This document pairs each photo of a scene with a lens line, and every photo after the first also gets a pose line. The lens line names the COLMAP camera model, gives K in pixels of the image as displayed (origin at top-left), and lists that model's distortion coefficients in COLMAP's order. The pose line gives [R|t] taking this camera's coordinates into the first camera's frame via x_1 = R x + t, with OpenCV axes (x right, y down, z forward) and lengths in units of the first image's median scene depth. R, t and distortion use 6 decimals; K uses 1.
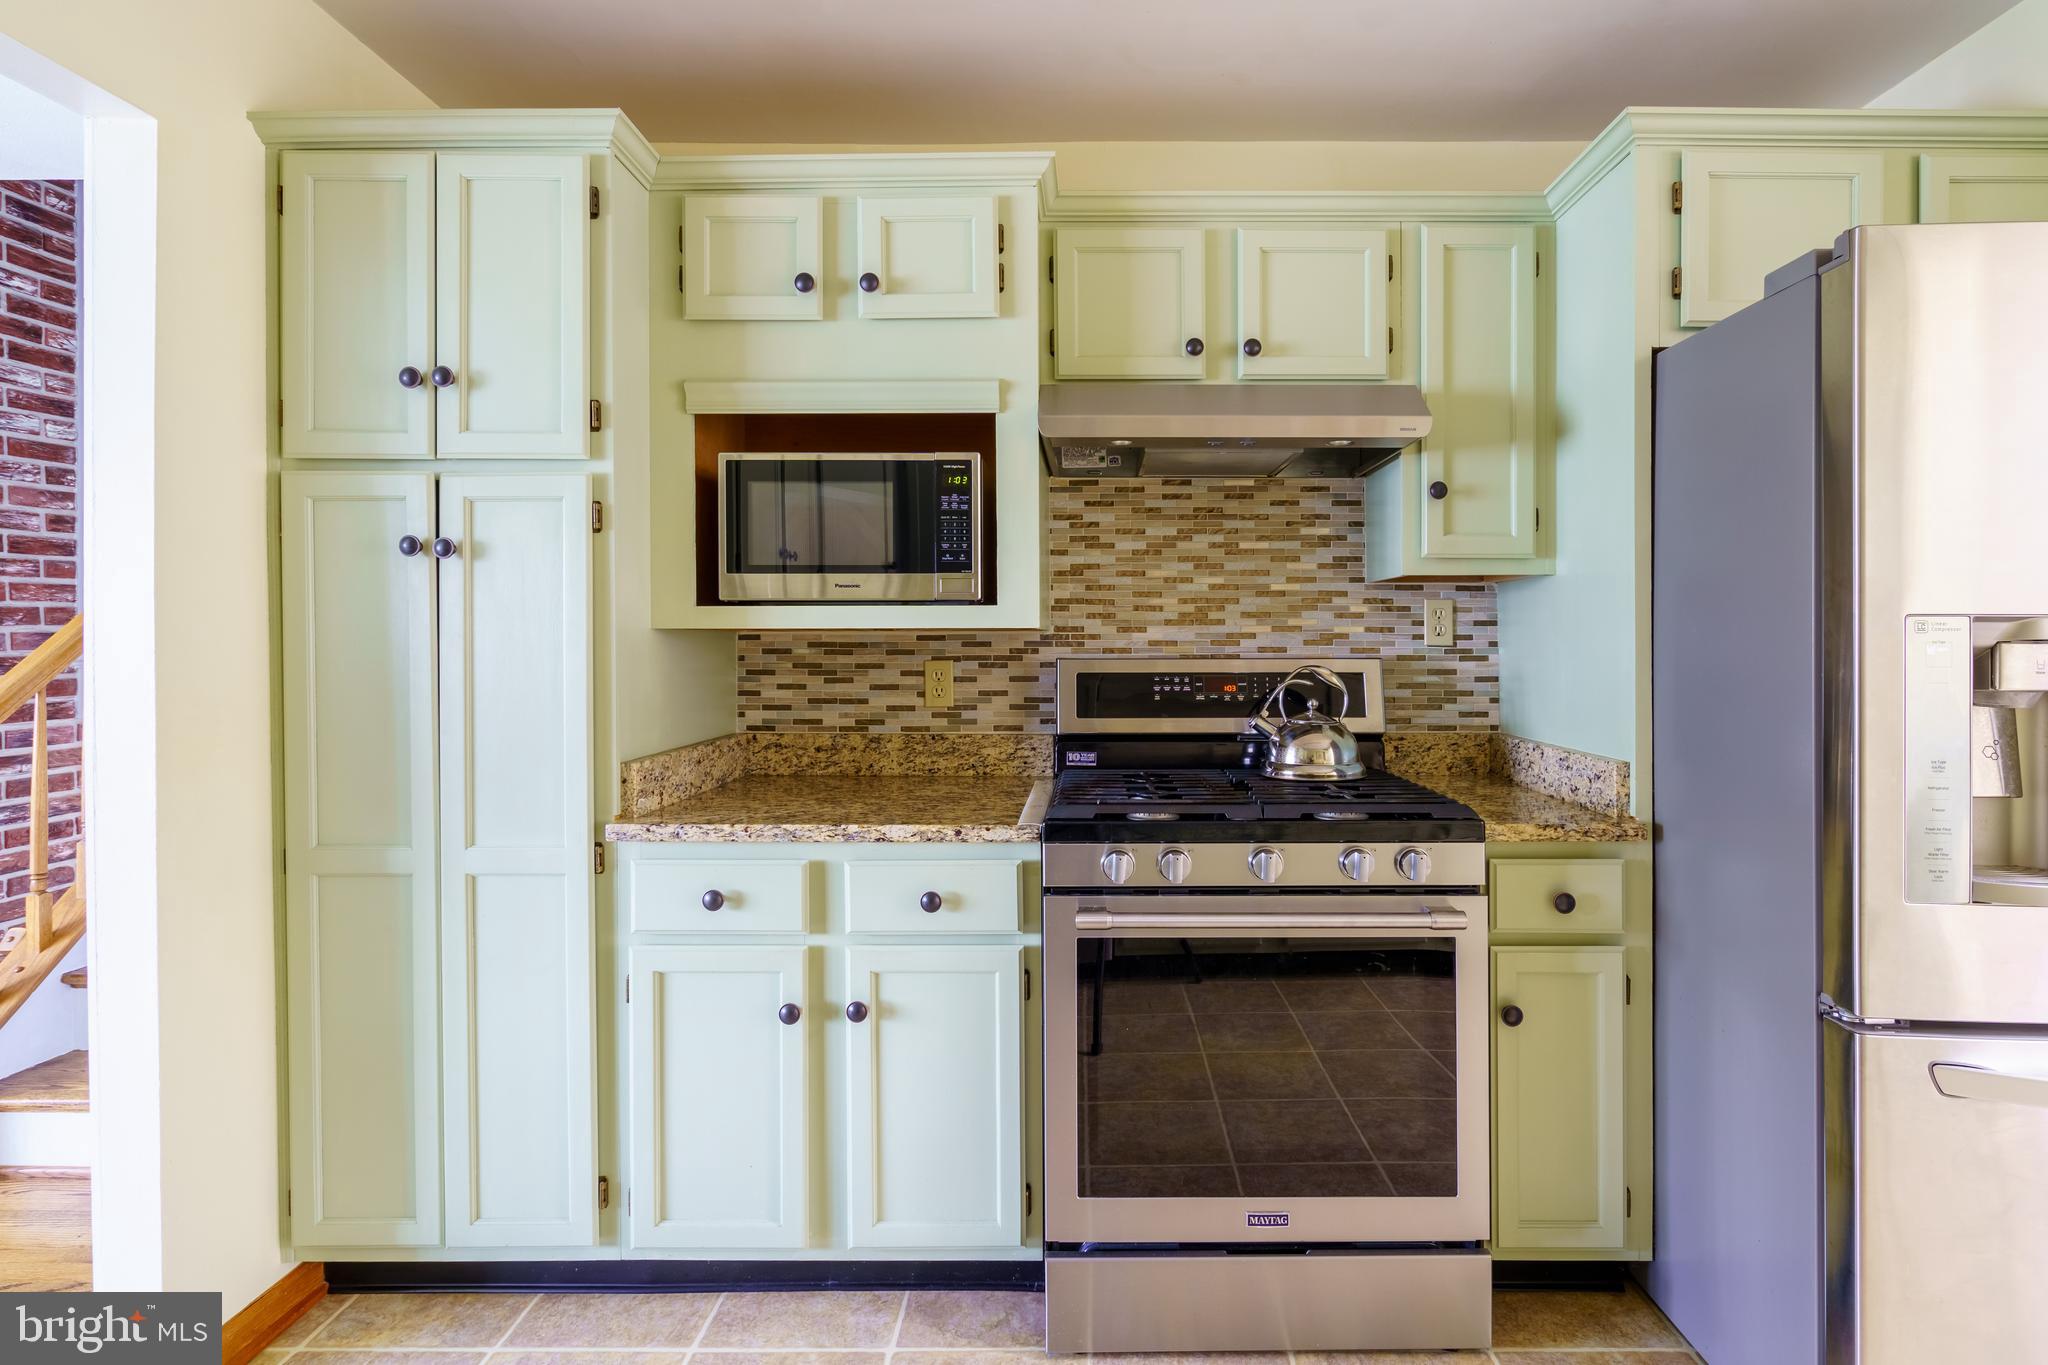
lens RADIAL K [[947.4, 0, 1035.5], [0, 947.4, 652.5], [0, 0, 1]] dist [-0.001008, 0.001086]
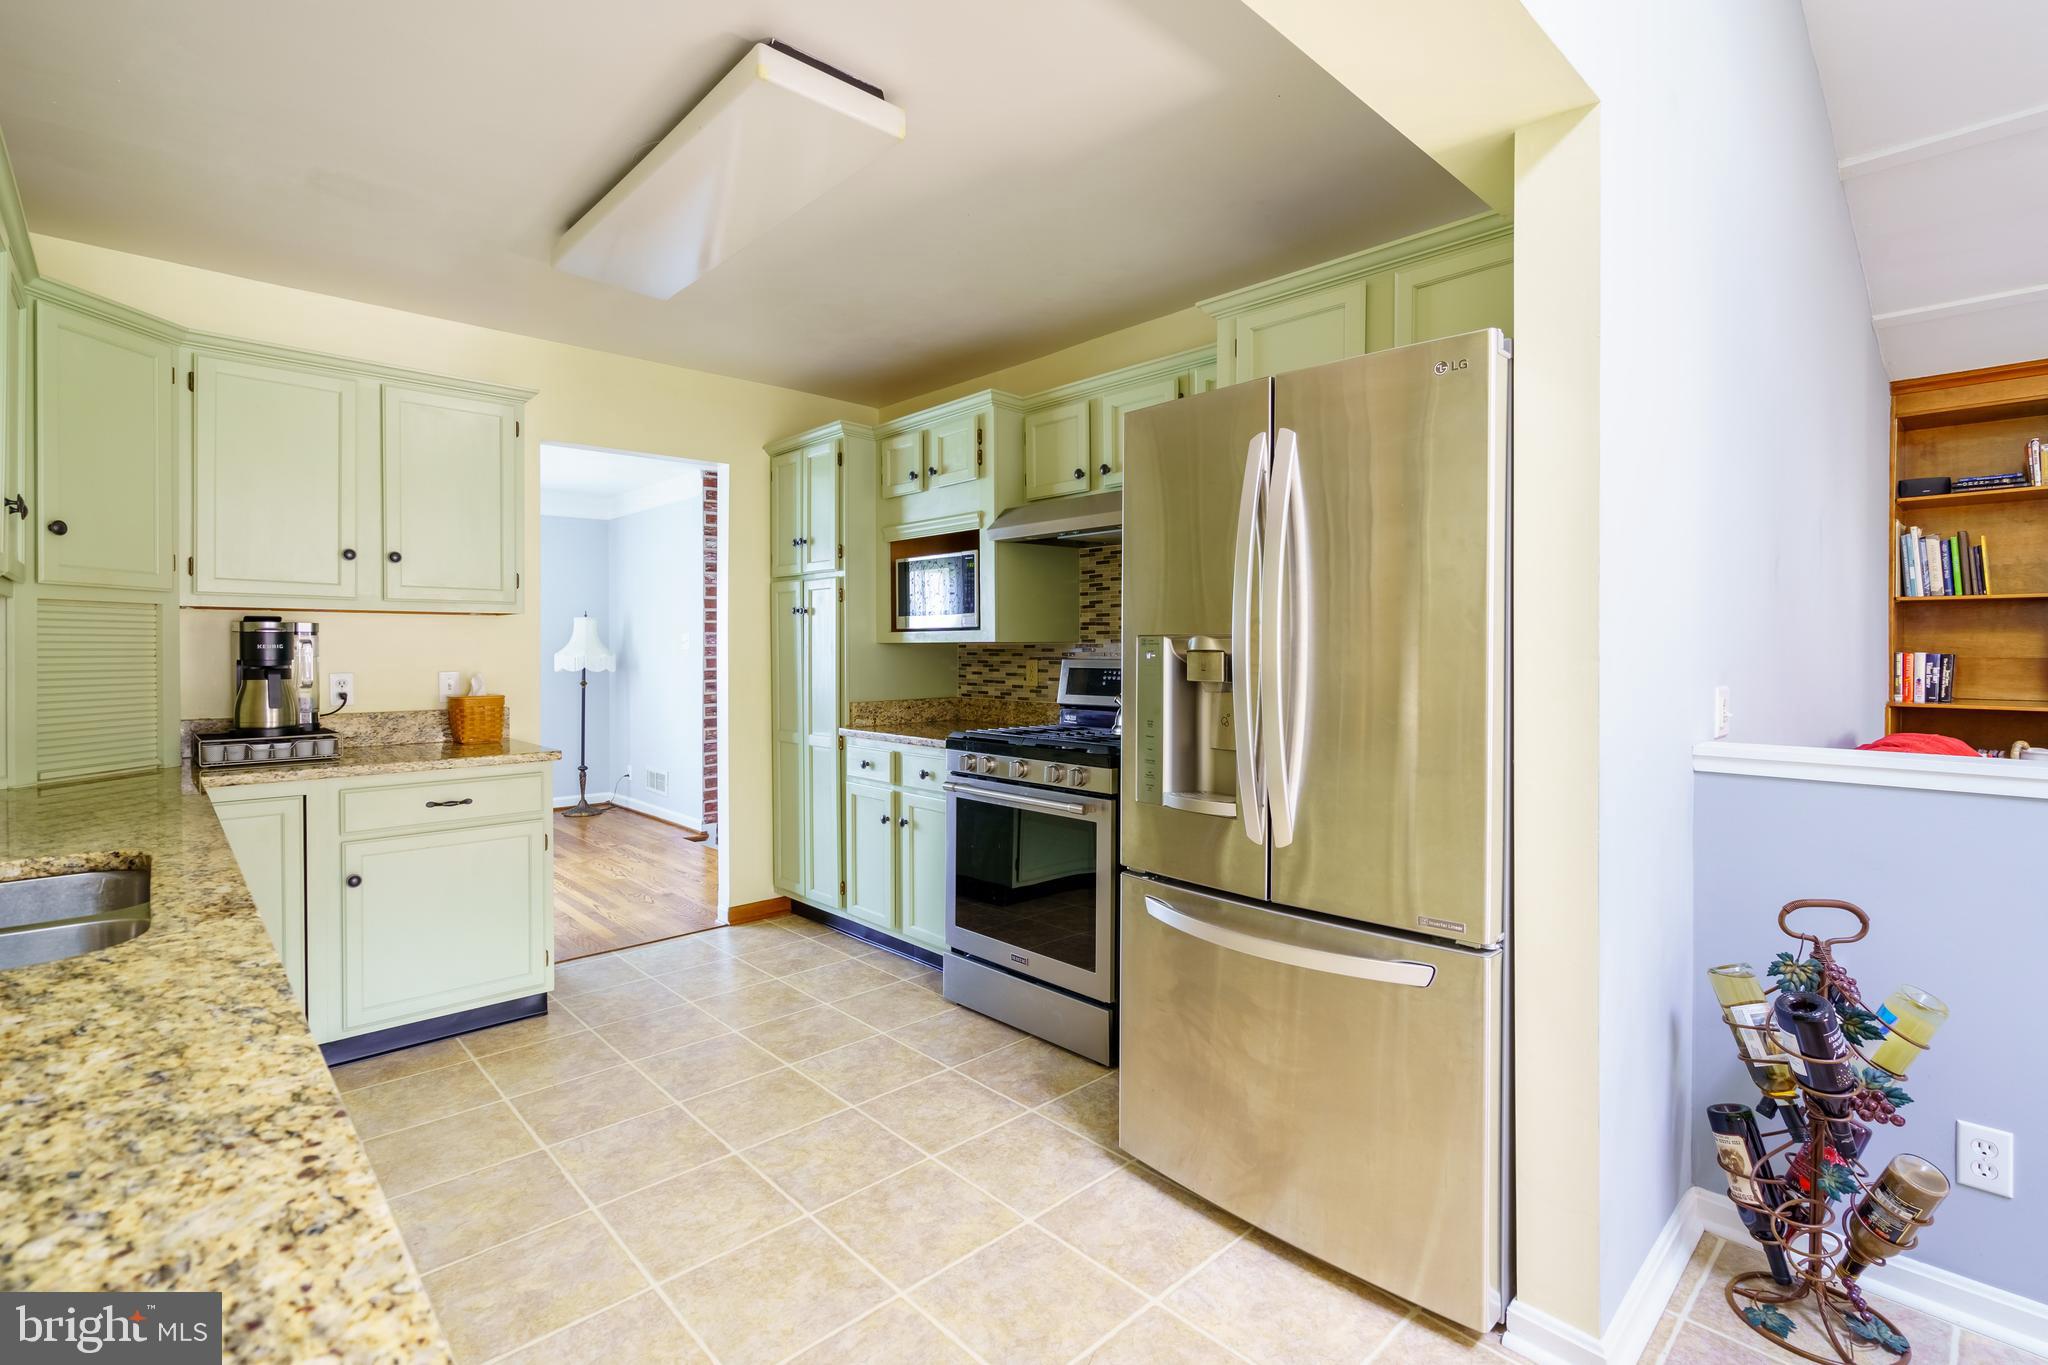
lens RADIAL K [[947.4, 0, 1024.5], [0, 947.4, 663.8], [0, 0, 1]] dist [-0.001008, 0.001086]
pose [[0.683368, 0.011547, -0.729983, 1.493857], [-0.003333, 0.999914, 0.012697, -0.007349], [0.730067, -0.006243, 0.683347, -0.246301]]
